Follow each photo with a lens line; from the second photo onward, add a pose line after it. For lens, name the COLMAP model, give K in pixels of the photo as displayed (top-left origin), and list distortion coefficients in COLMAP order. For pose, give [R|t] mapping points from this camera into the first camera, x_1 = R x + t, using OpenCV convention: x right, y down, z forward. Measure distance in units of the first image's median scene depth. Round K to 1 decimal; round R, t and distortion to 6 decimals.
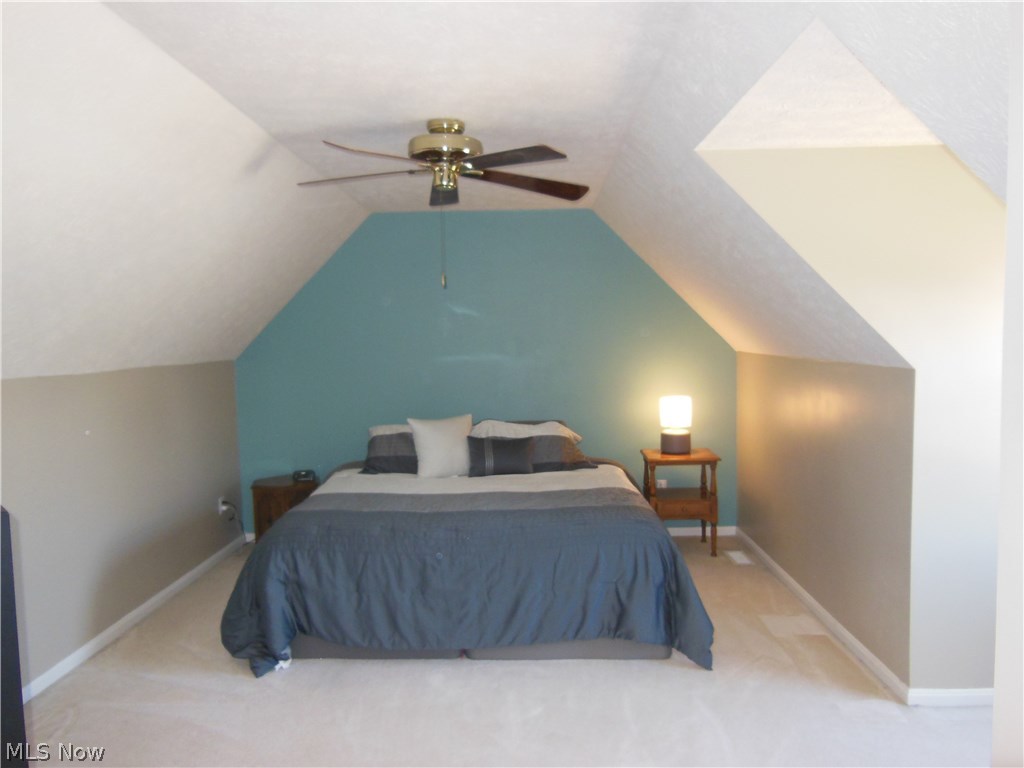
lens RADIAL K [[748.2, 0, 511.3], [0, 748.2, 407.4], [0, 0, 1]] dist [-0.006544, 0.018022]
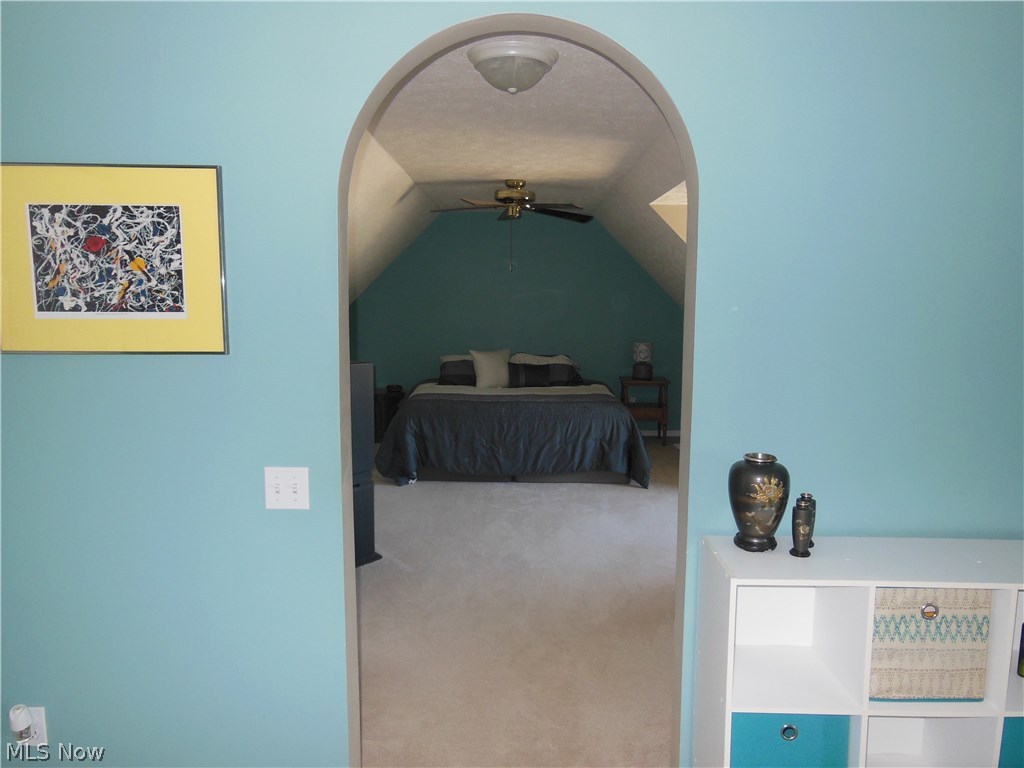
lens RADIAL K [[748.2, 0, 509.7], [0, 748.2, 392.5], [0, 0, 1]] dist [-0.006544, 0.018022]
pose [[0.999552, 0.023974, 0.017898, -0.083515], [-0.024522, 0.999217, 0.031053, 0.054005], [-0.017140, -0.031478, 0.999357, -0.576547]]
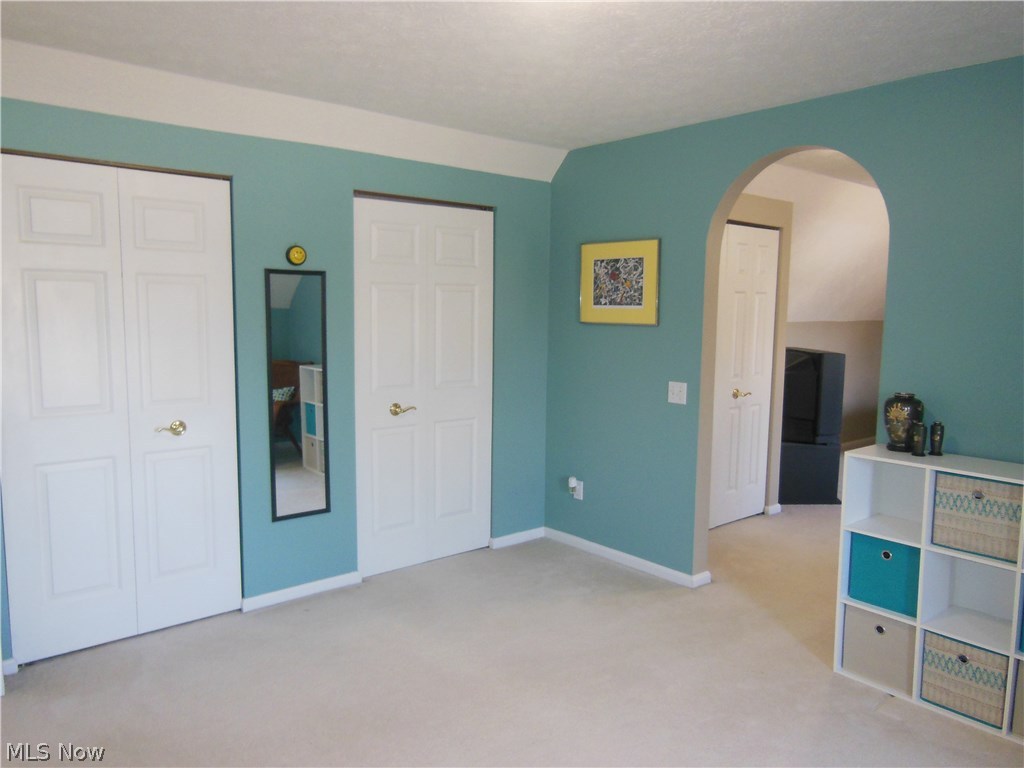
lens RADIAL K [[748.2, 0, 512.6], [0, 748.2, 385.4], [0, 0, 1]] dist [-0.006544, 0.018022]
pose [[0.661129, 0.107214, -0.742572, 0.303778], [-0.100533, 0.993471, 0.053932, 0.088238], [0.743506, 0.038997, 0.667591, -0.861579]]
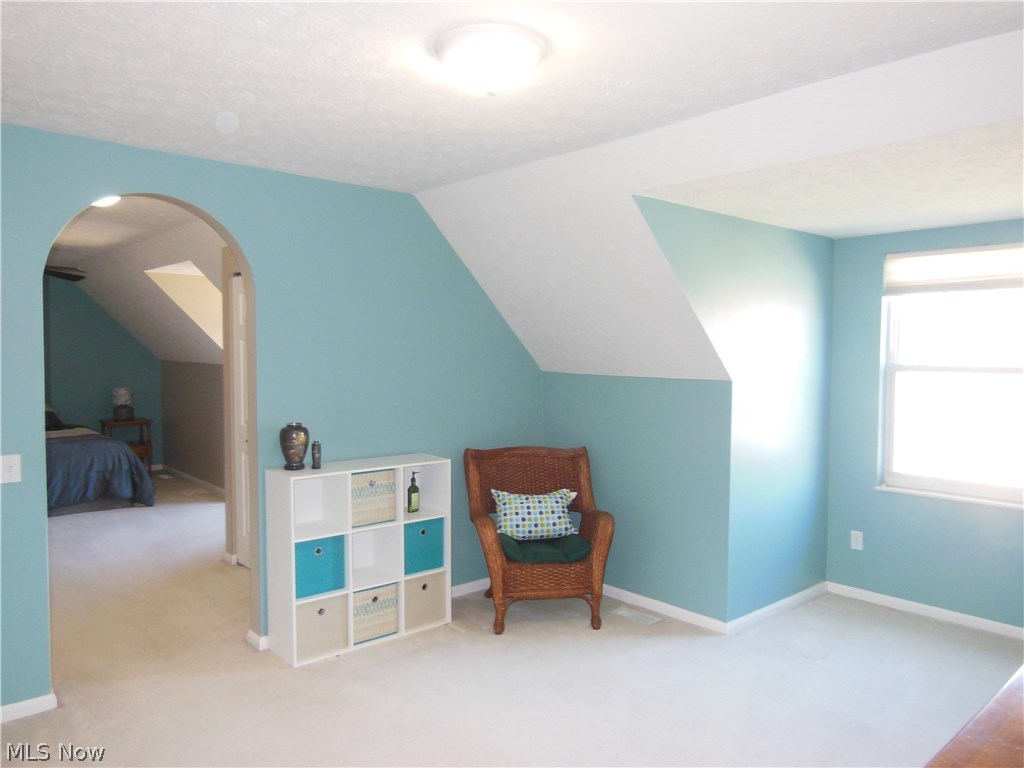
lens RADIAL K [[748.2, 0, 511.6], [0, 748.2, 381.7], [0, 0, 1]] dist [-0.006544, 0.018022]
pose [[0.735365, -0.007073, 0.677635, -0.311905], [0.047153, 0.998056, -0.040754, 0.095122], [-0.676029, 0.061921, 0.734269, -0.930783]]
